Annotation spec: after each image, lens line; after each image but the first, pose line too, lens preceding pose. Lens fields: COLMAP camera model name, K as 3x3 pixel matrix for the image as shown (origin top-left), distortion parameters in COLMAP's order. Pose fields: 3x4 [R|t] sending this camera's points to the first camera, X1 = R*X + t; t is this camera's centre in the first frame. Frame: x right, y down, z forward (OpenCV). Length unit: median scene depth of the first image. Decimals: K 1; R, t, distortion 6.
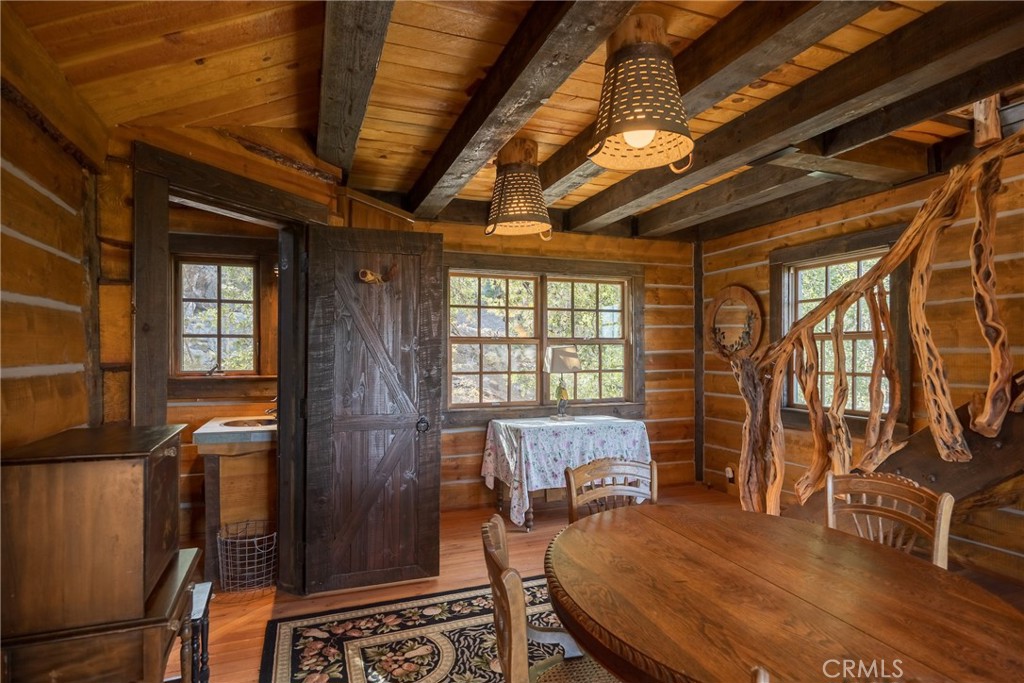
lens RADIAL K [[549.7, 0, 511.4], [0, 549.7, 350.4], [0, 0, 1]] dist [-0.001699, -0.001457]
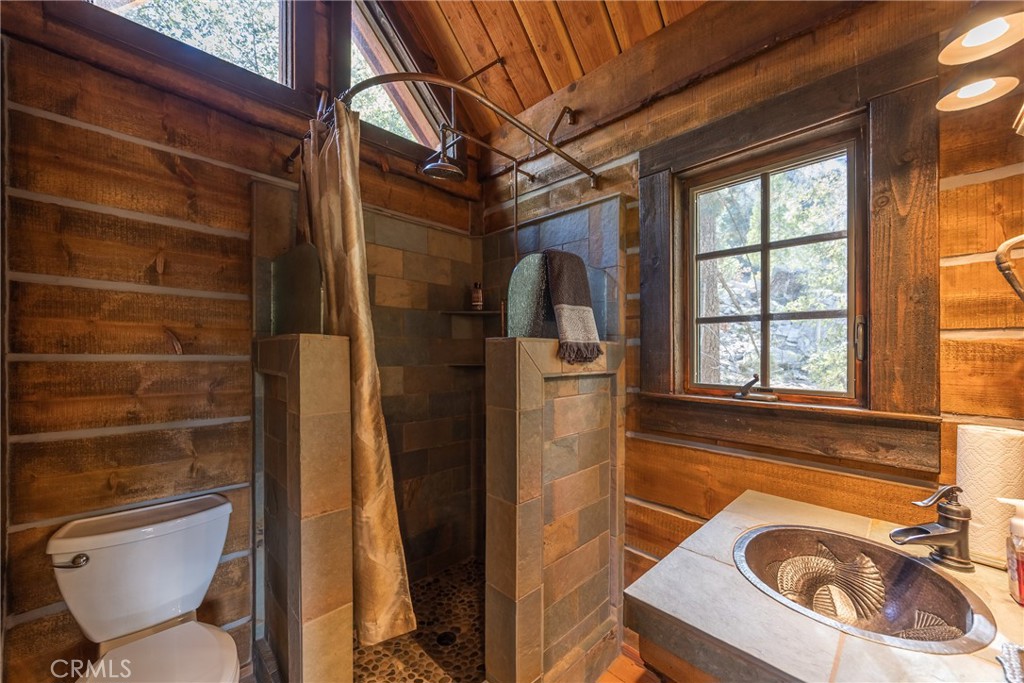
lens RADIAL K [[389.4, 0, 506.4], [0, 389.4, 348.1], [0, 0, 1]] dist [-0.000362, -0.000023]
pose [[0.394554, -0.003968, -0.918864, -0.306762], [-0.005279, 0.999964, -0.006585, 0.004926], [0.918858, 0.007449, 0.394519, 0.659376]]
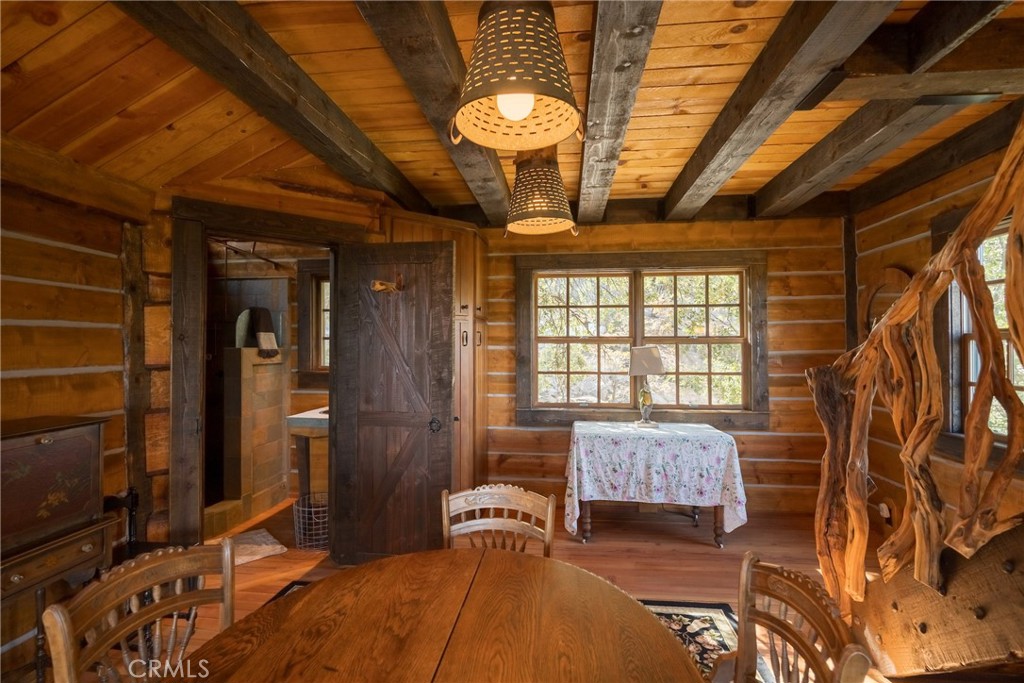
lens RADIAL K [[494.2, 0, 508.0], [0, 494.2, 337.1], [0, 0, 1]] dist [-0.013287, 0.000077]
pose [[0.884315, -0.005944, -0.466853, 0.317172], [0.000451, 0.999929, -0.011878, -0.015684], [0.466891, 0.010293, 0.884255, 0.183558]]
